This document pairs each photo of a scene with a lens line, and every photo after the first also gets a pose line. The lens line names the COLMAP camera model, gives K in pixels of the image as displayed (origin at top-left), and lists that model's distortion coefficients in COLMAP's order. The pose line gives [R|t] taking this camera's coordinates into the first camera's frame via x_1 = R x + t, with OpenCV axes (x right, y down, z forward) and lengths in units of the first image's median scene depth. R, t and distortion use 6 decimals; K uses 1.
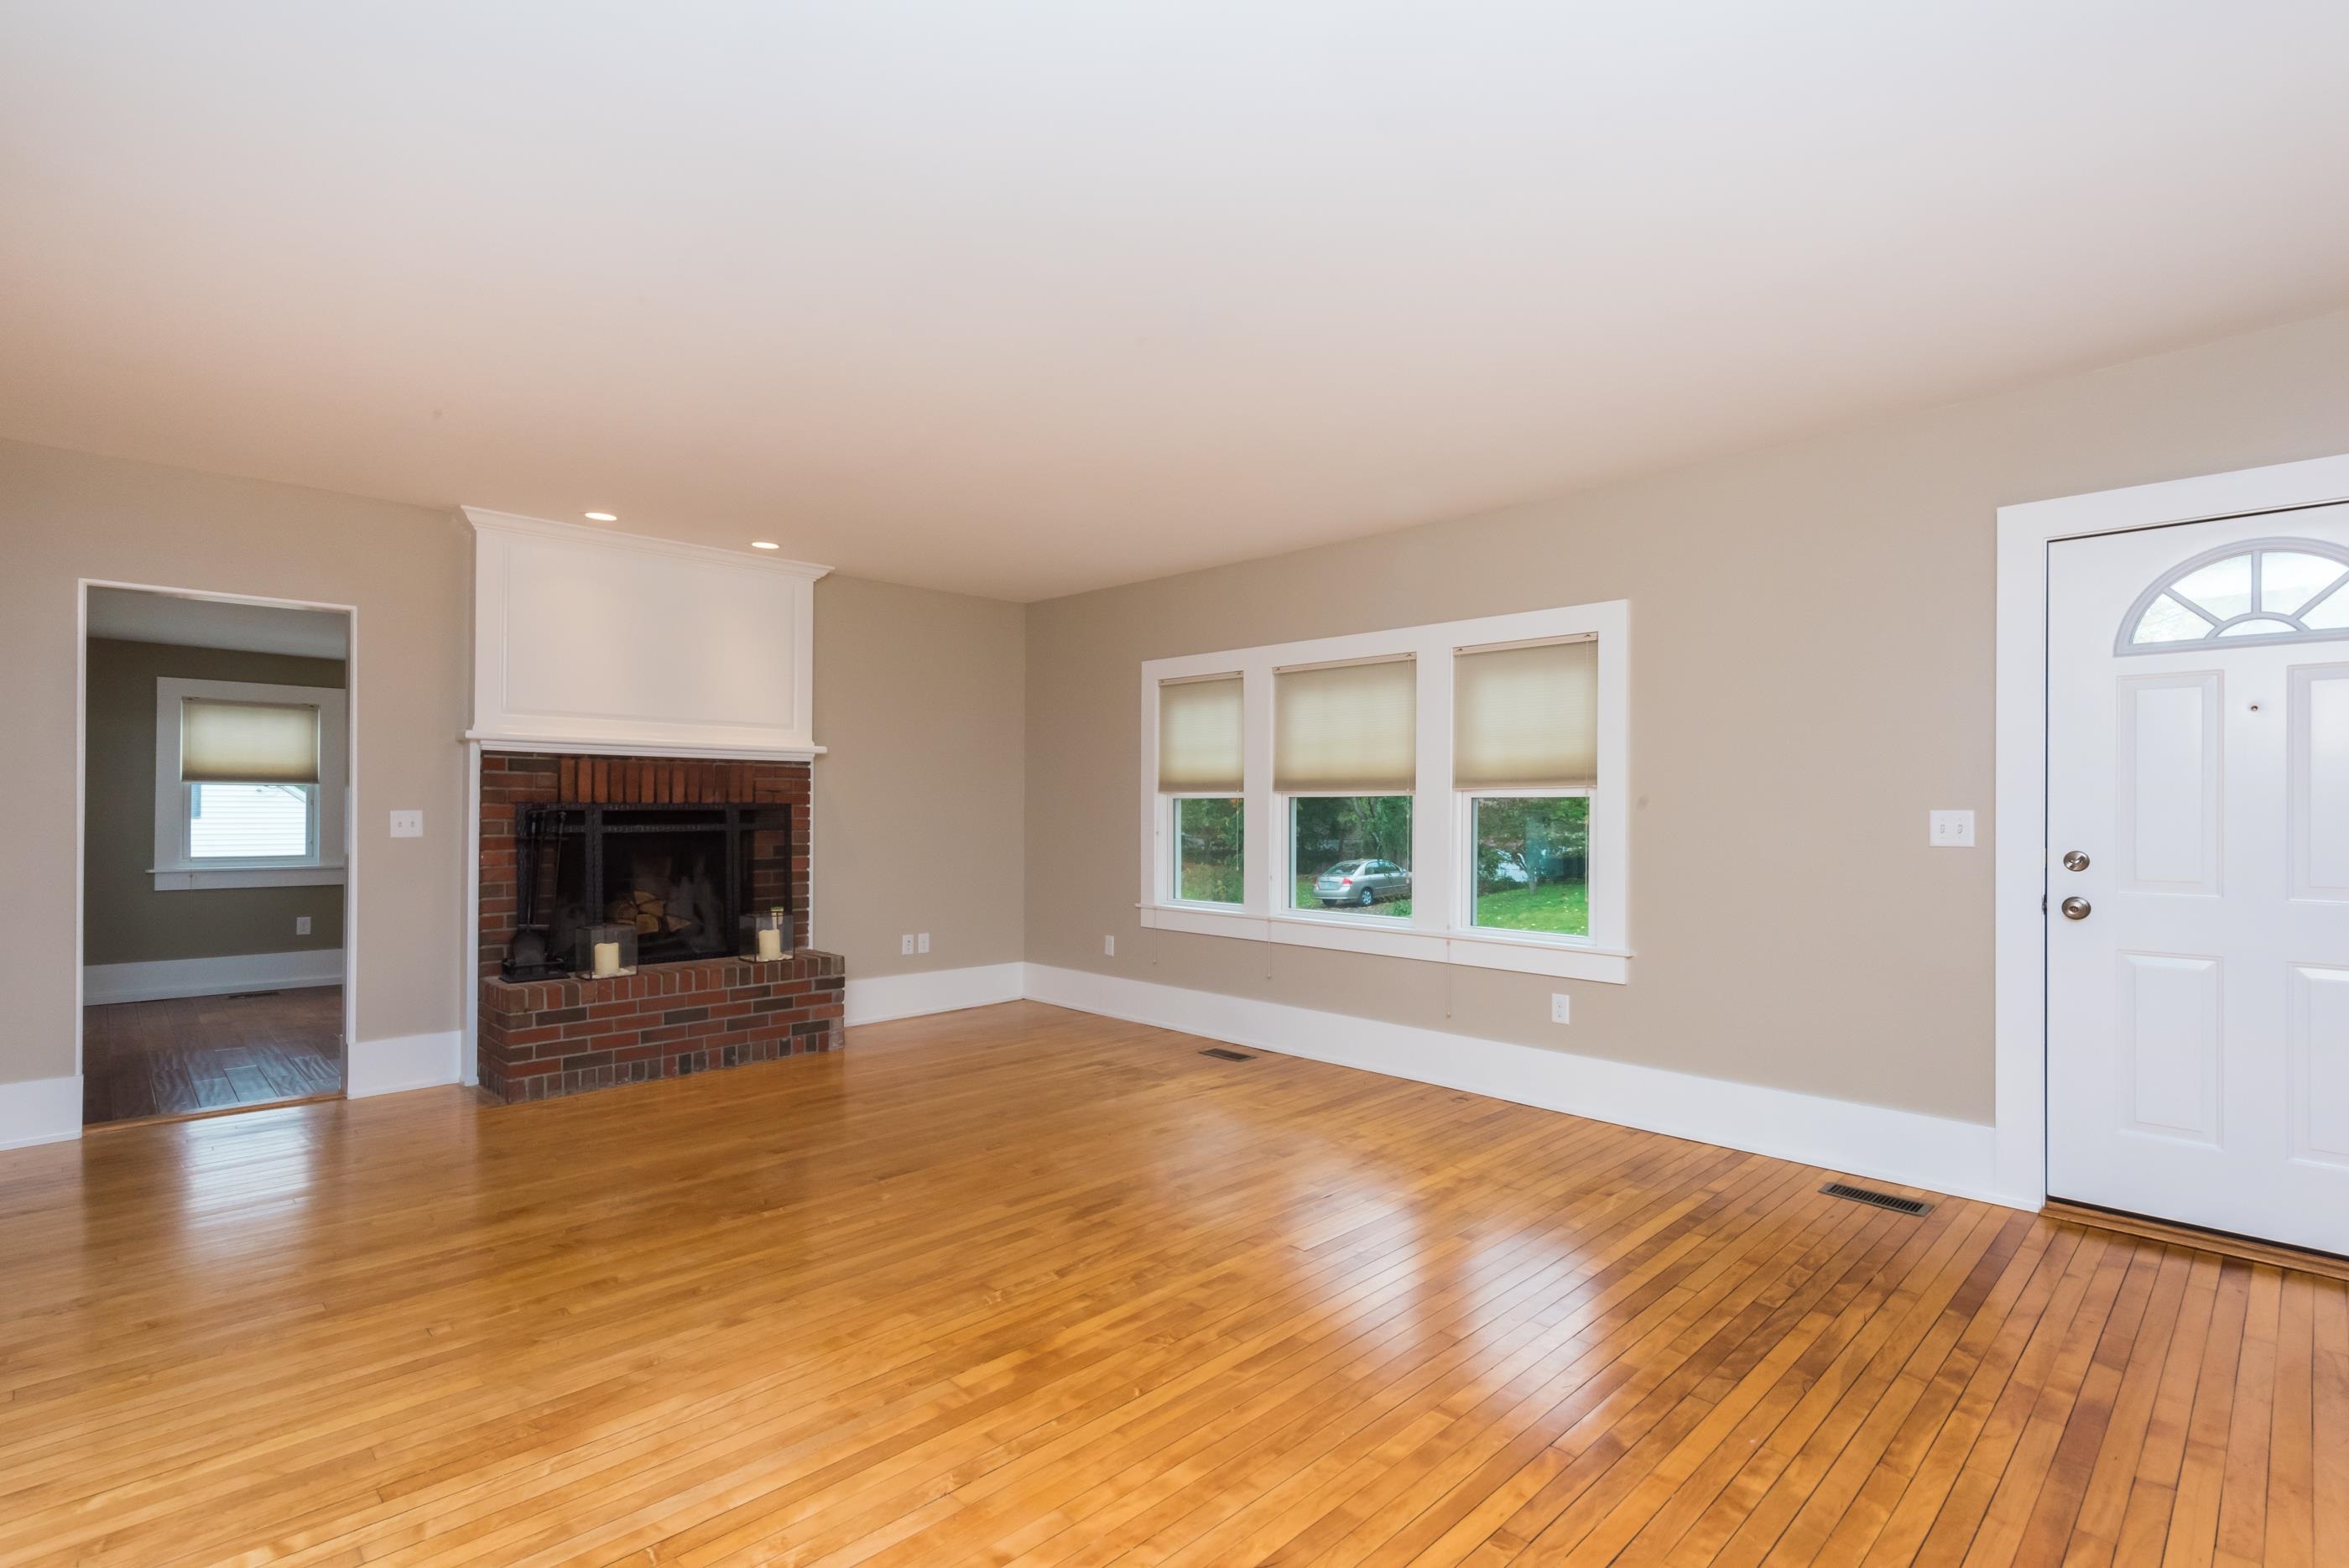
lens RADIAL K [[1140.5, 0, 1185.6], [0, 1140.5, 802.0], [0, 0, 1]] dist [-0.003654, -0.001181]
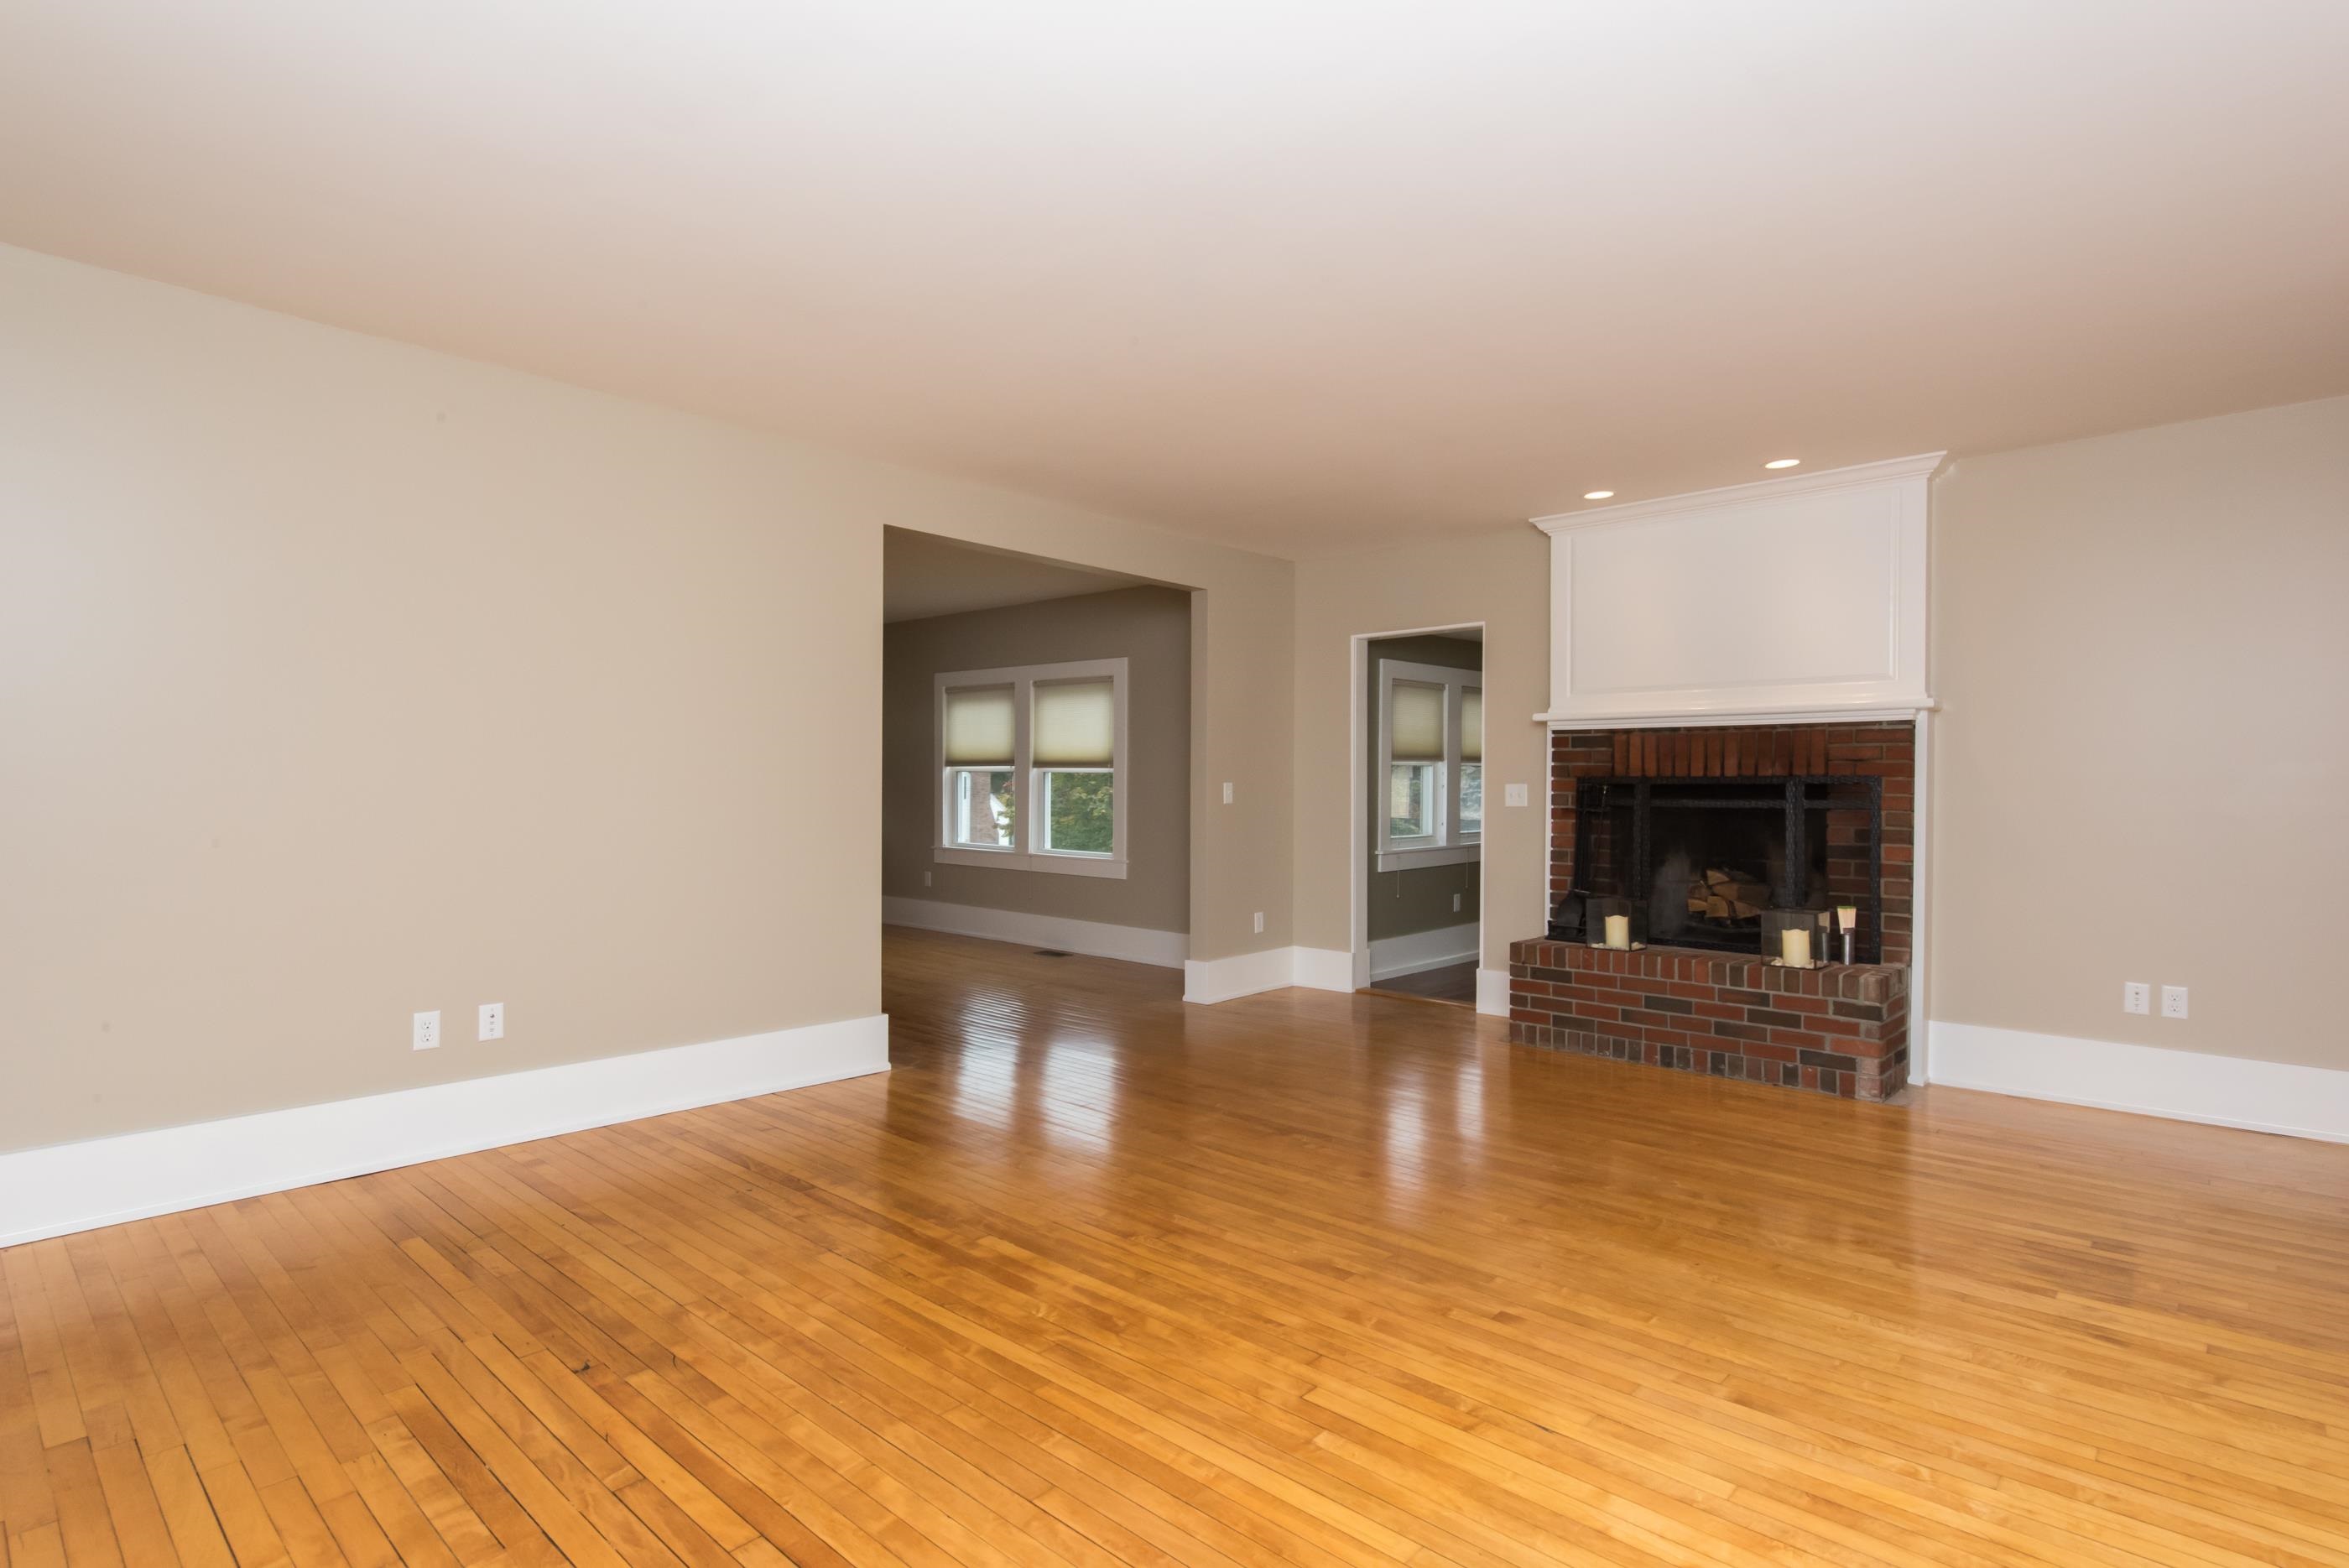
lens RADIAL K [[1149.8, 0, 1108.6], [0, 1149.8, 797.4], [0, 0, 1]] dist [0.009337, -0.001211]
pose [[0.014640, 0.009690, -0.999846, 0.476339], [-0.001883, 0.999952, 0.009663, 0.010261], [0.999891, 0.001741, 0.014657, 0.512500]]
